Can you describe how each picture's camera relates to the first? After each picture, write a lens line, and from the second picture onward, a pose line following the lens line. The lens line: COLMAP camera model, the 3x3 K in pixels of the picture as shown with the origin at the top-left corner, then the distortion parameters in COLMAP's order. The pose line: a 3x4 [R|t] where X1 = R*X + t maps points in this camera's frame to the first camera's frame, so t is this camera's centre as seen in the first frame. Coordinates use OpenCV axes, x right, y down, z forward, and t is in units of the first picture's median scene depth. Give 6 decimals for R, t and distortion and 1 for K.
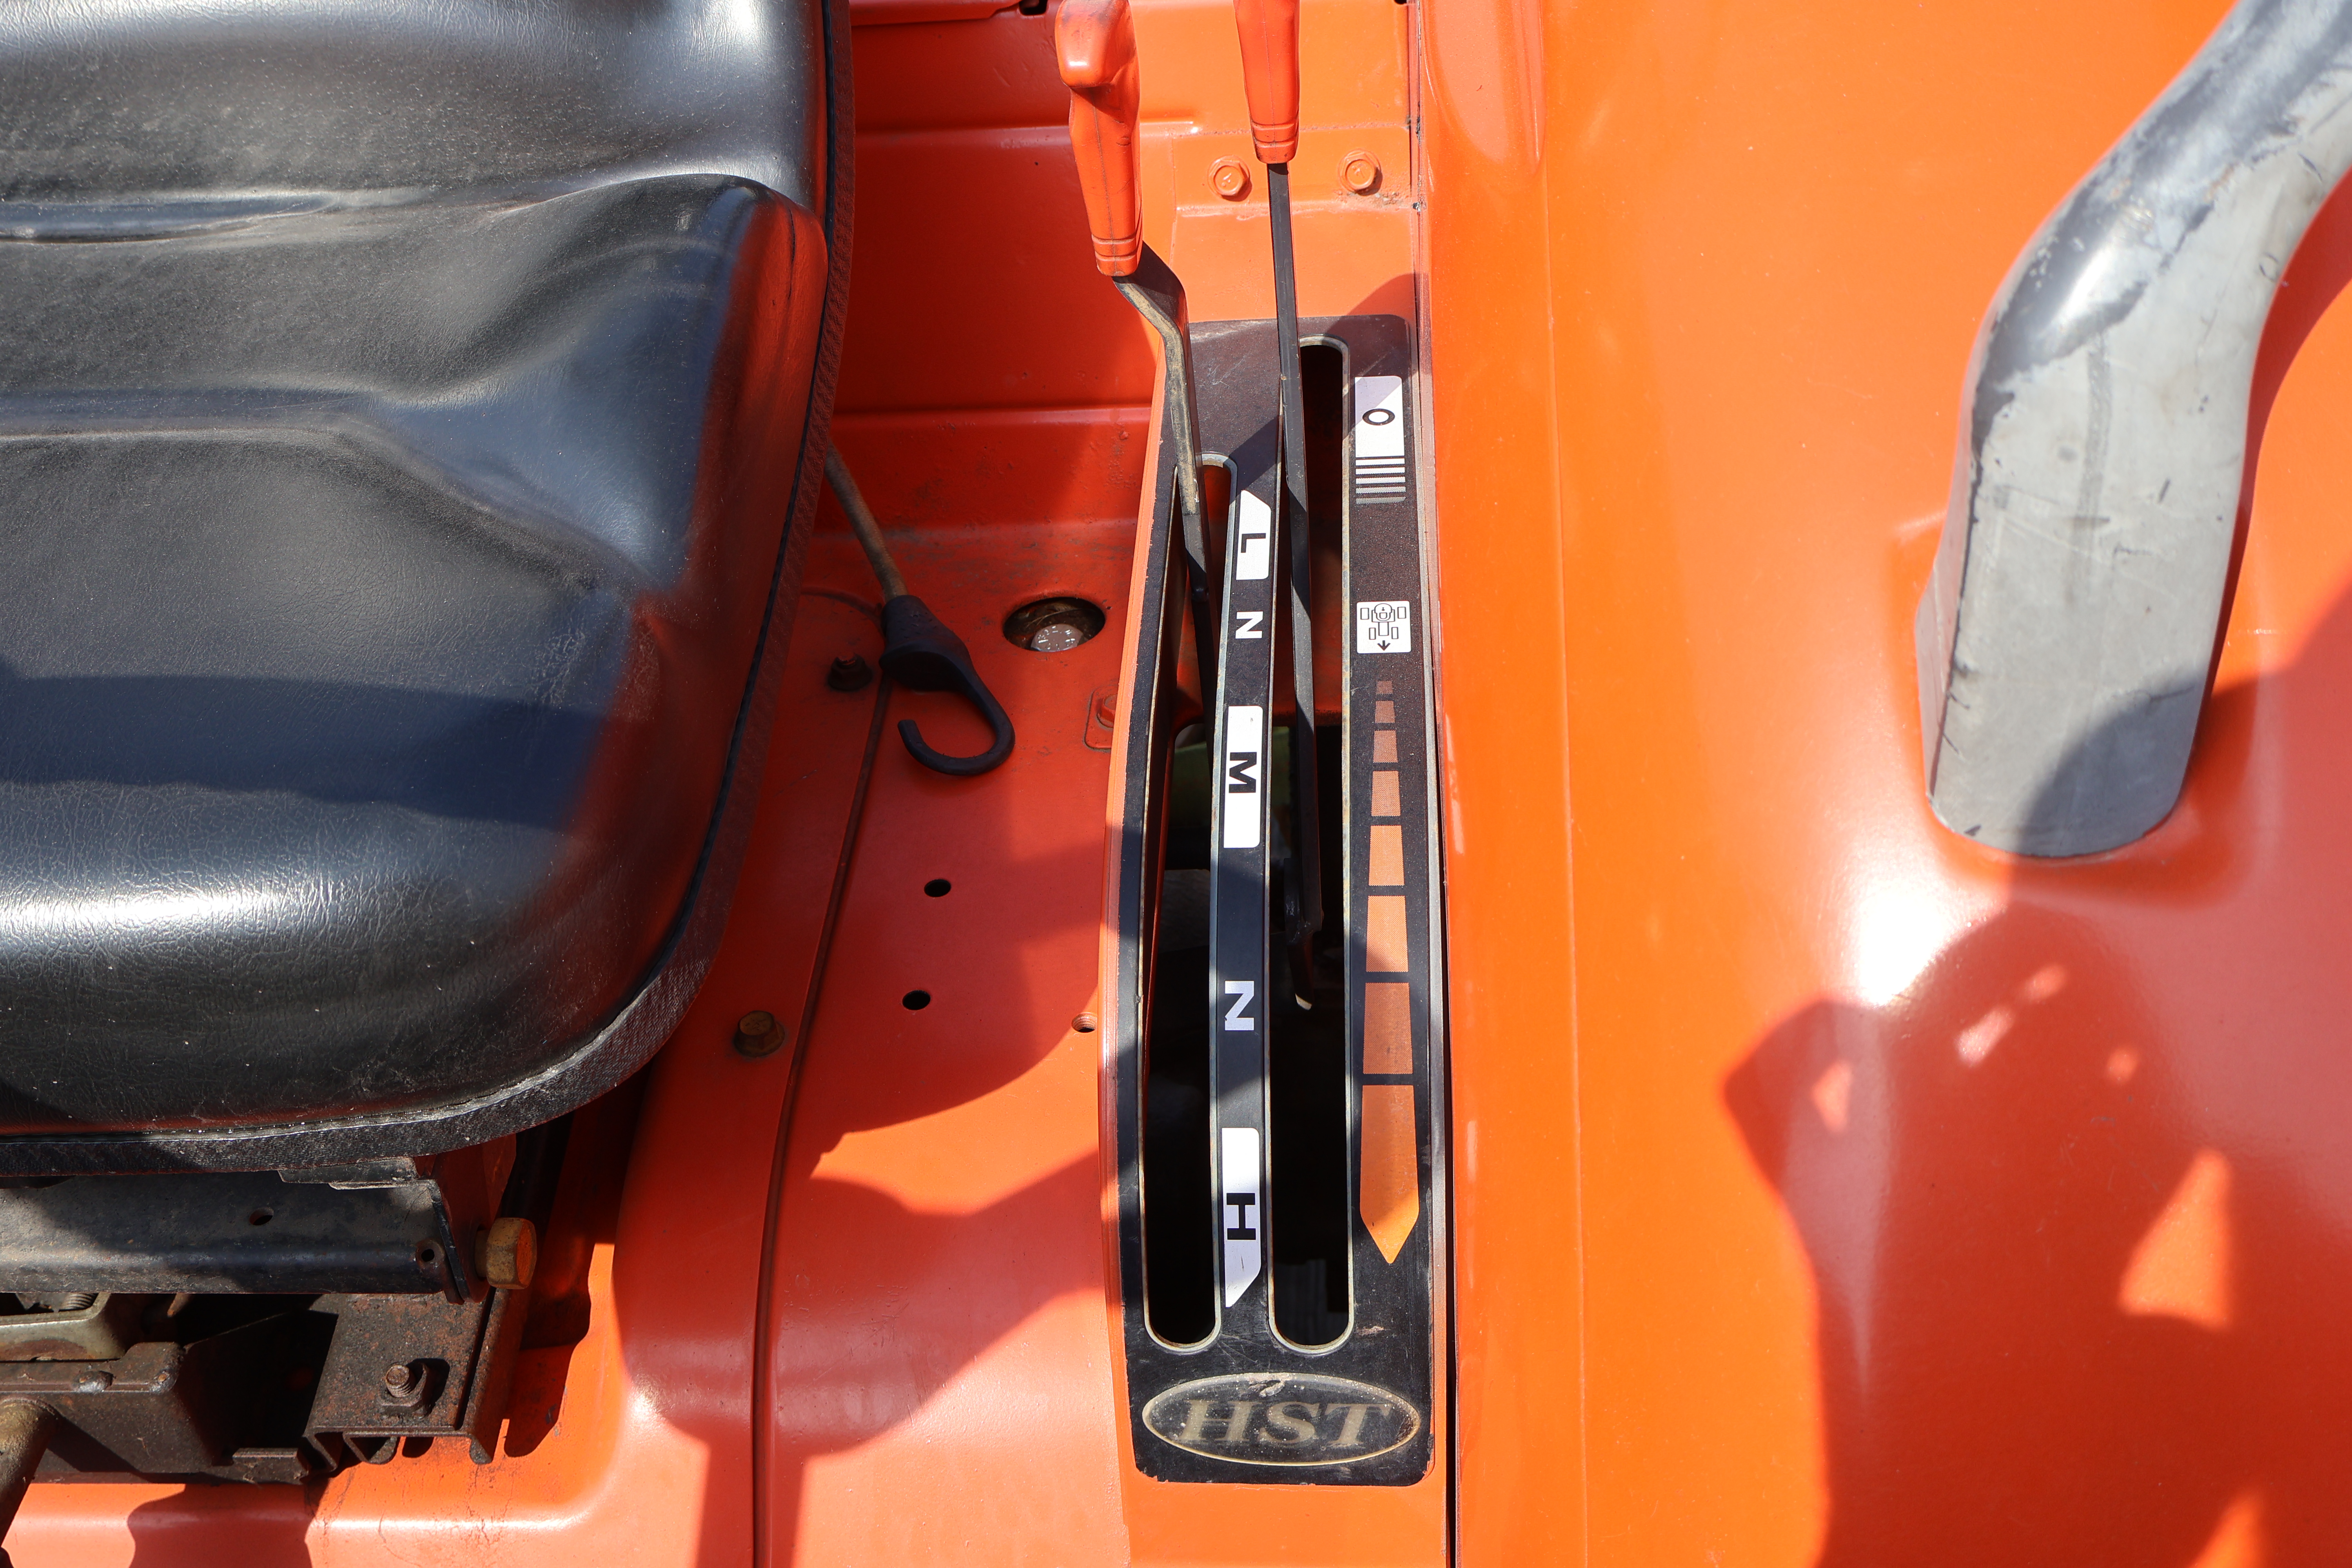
lens RADIAL K [[2452.7, 0, 1167.9], [0, 2452.7, 782.0], [0, 0, 1]] dist [-0.002136, 0.000000]
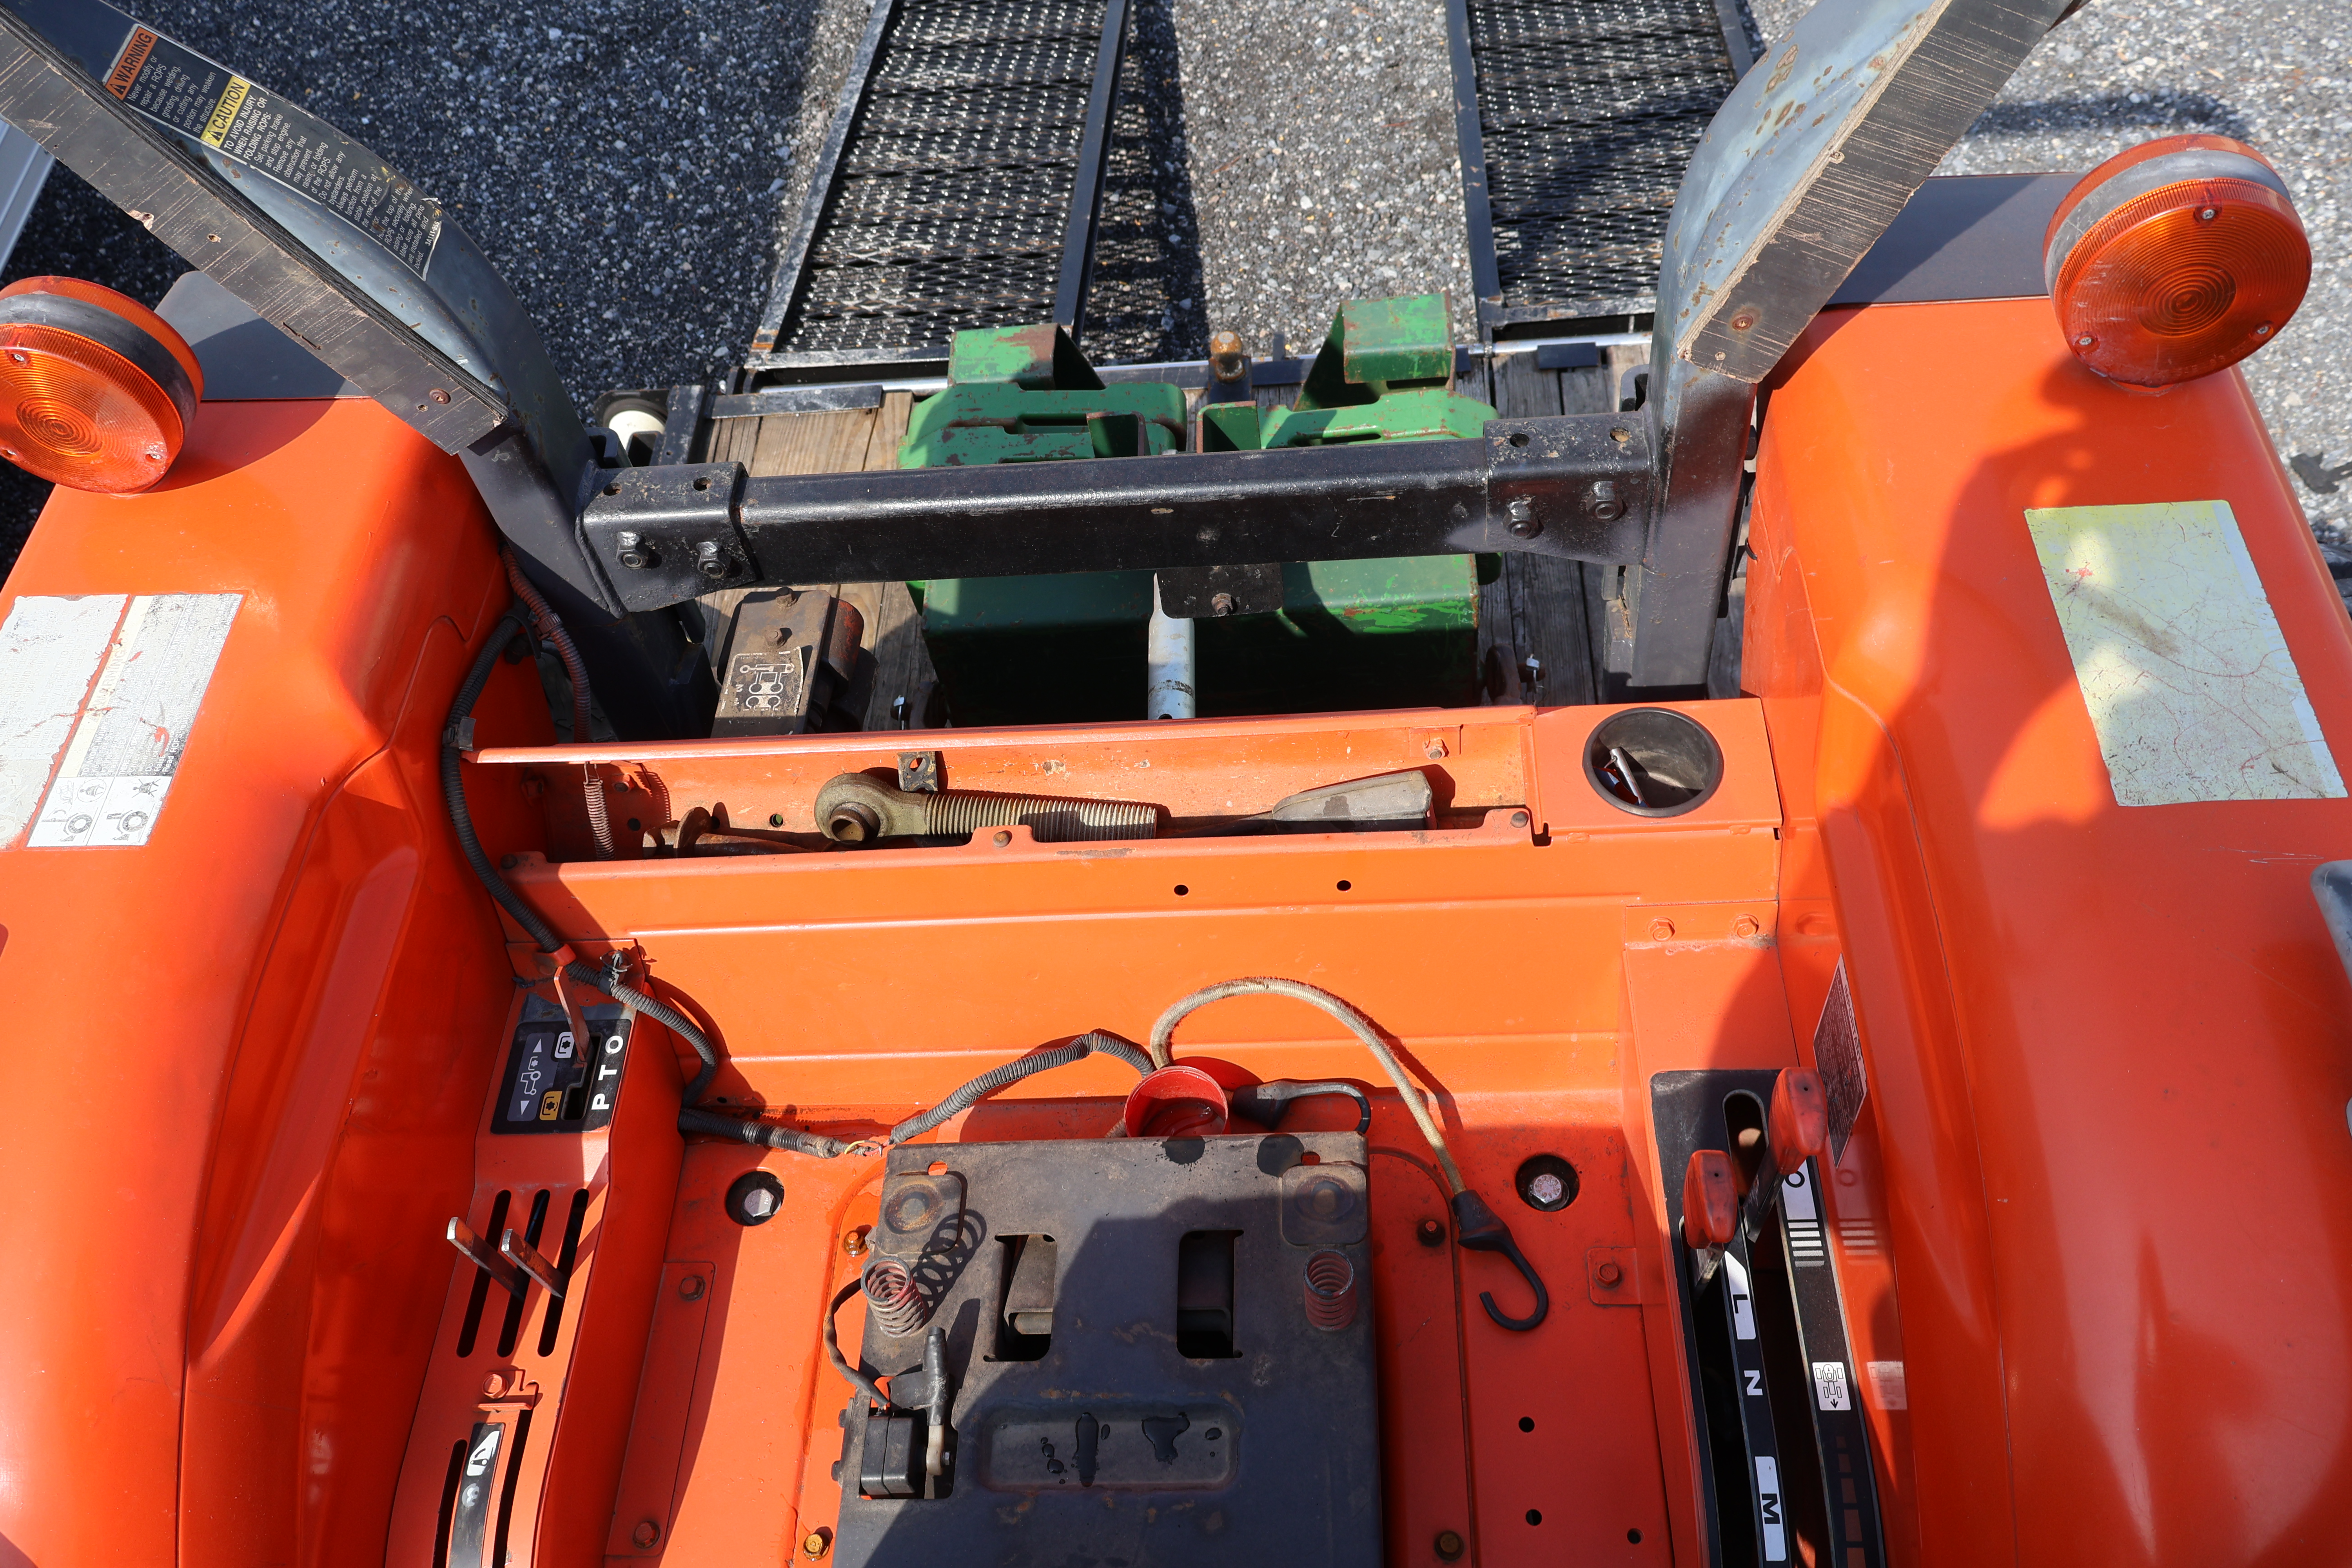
lens RADIAL K [[1975.7, 0, 1177.9], [0, 1975.7, 786.4], [0, 0, 1]] dist [0.013847, -0.006014]
pose [[0.998999, -0.043912, -0.008519, -0.381867], [0.044674, 0.969875, 0.239474, -0.915995], [-0.002253, -0.239615, 0.970865, -0.315406]]
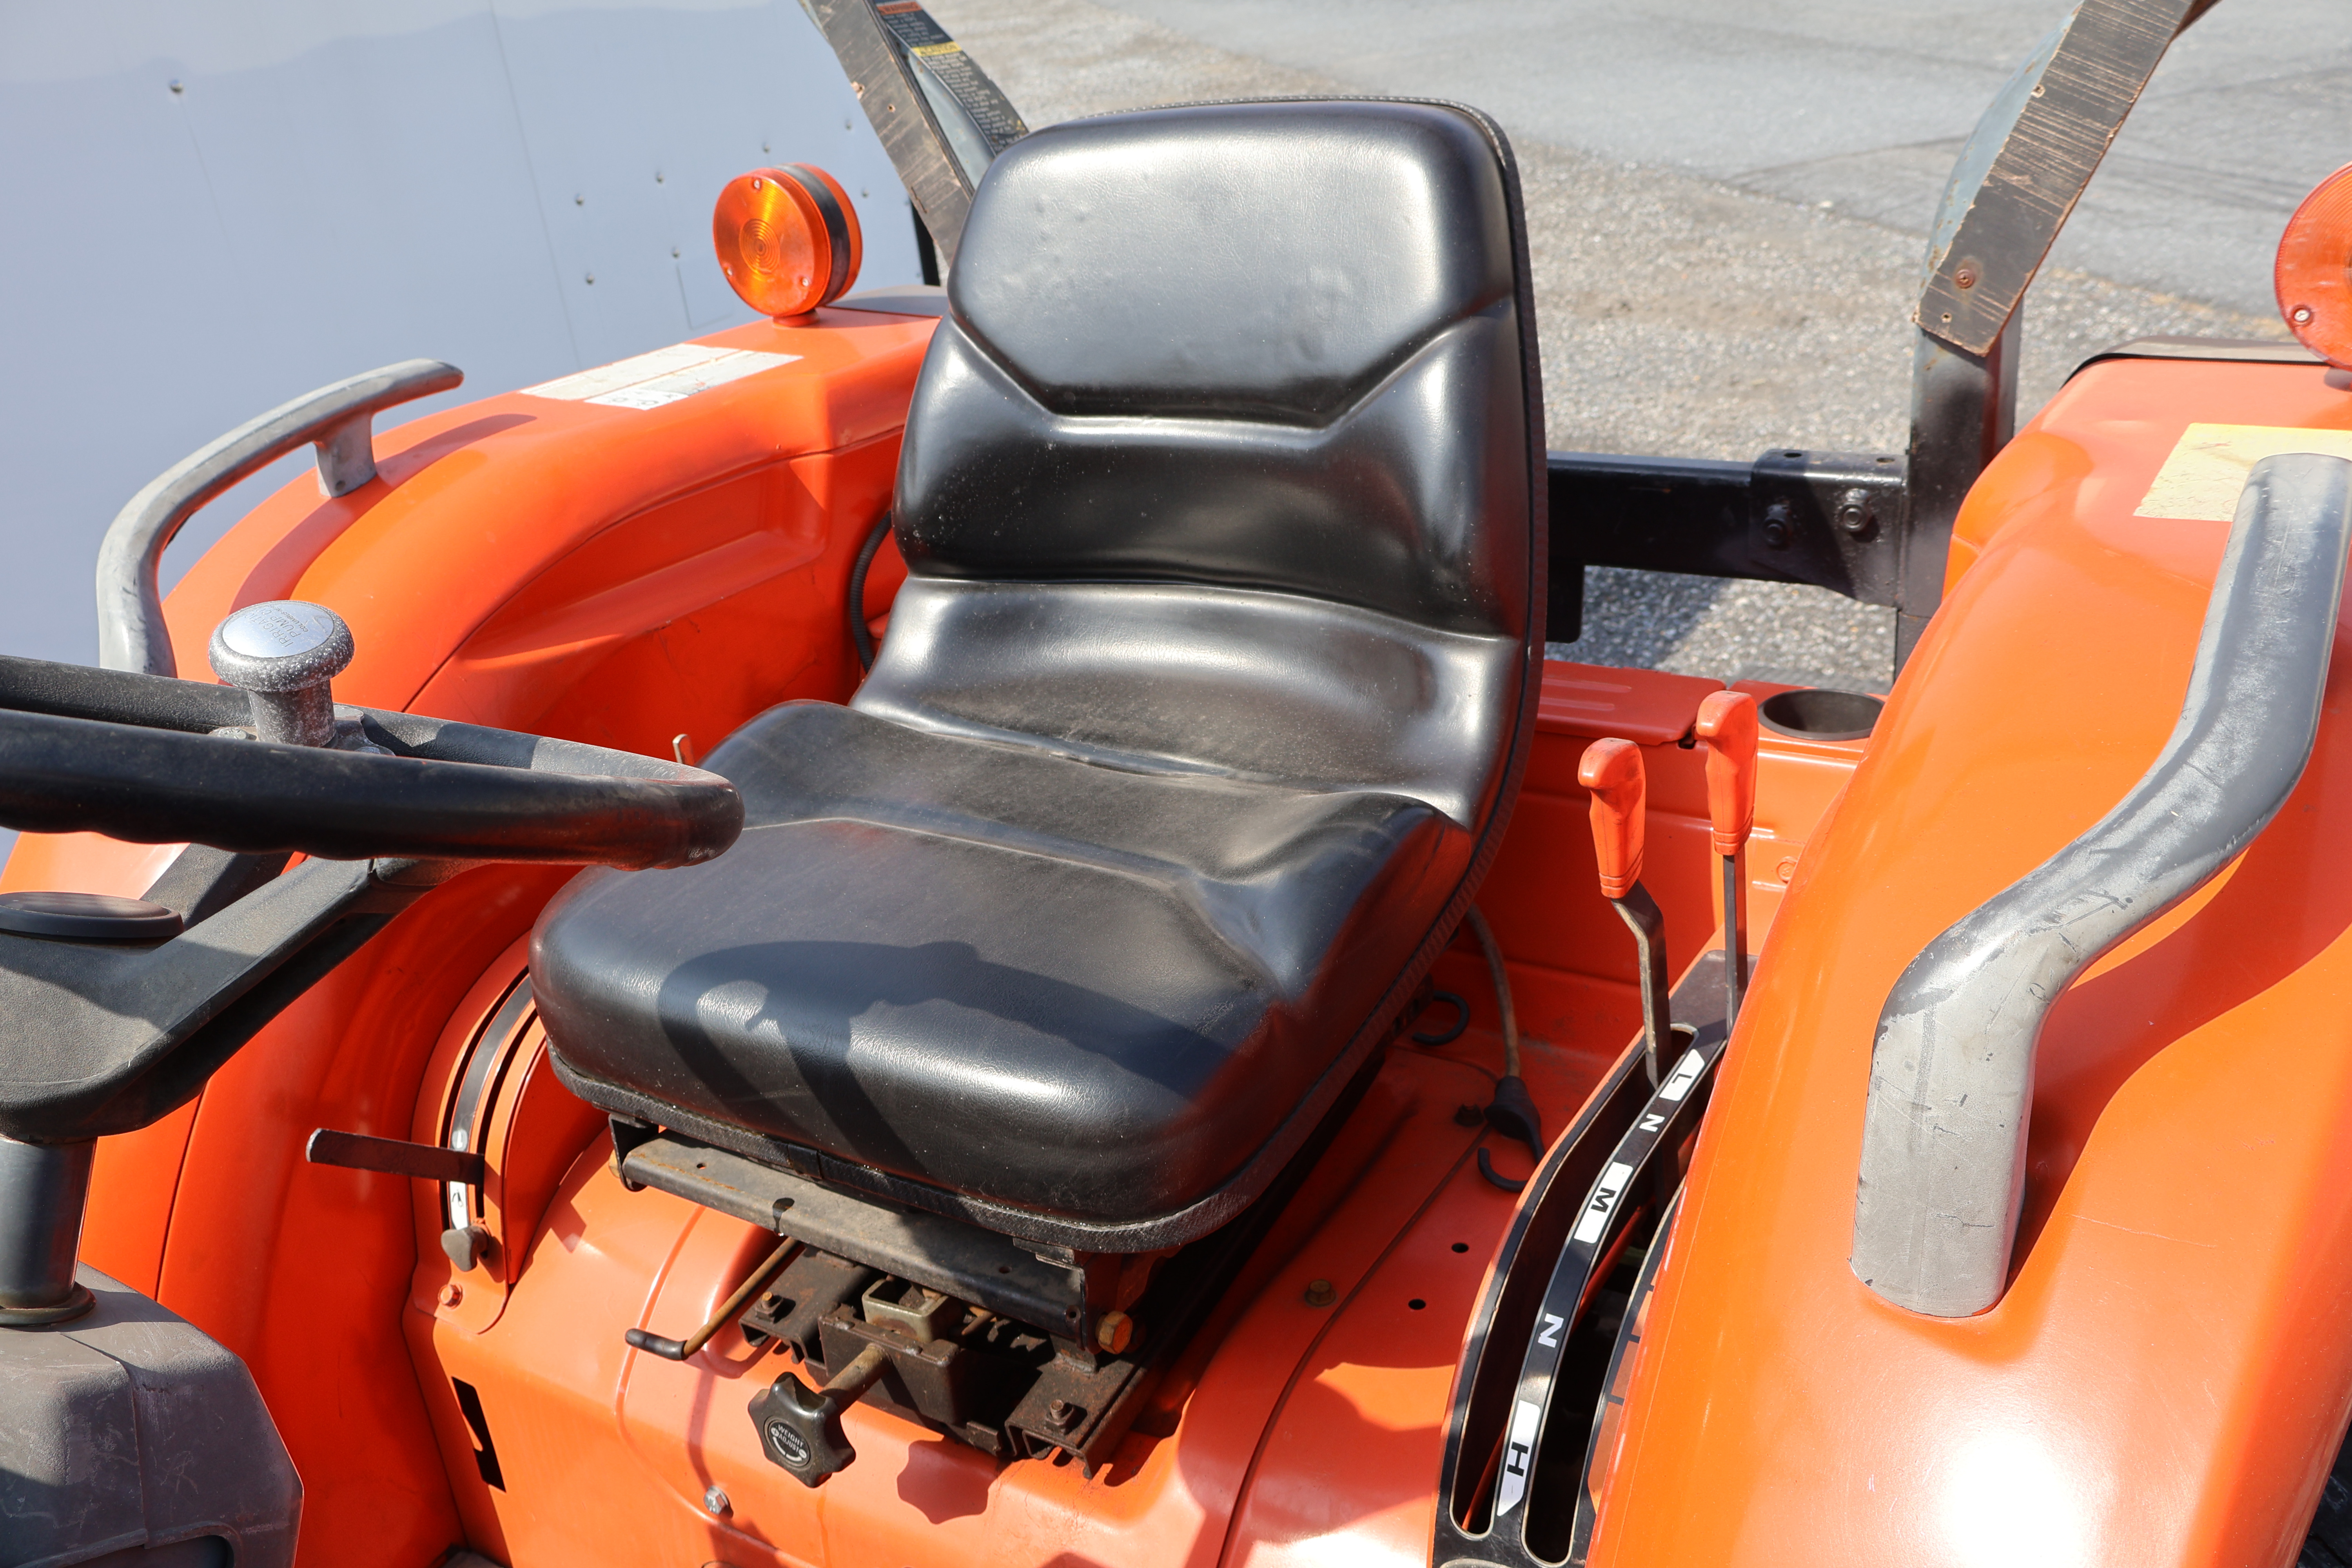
lens RADIAL K [[1975.7, 0, 1176.7], [0, 1975.7, 780.1], [0, 0, 1]] dist [0.013847, -0.006014]
pose [[0.876114, 0.185386, -0.445036, 0.320790], [-0.293101, 0.937739, -0.186380, 0.063754], [0.382775, 0.293730, 0.875903, -0.354003]]
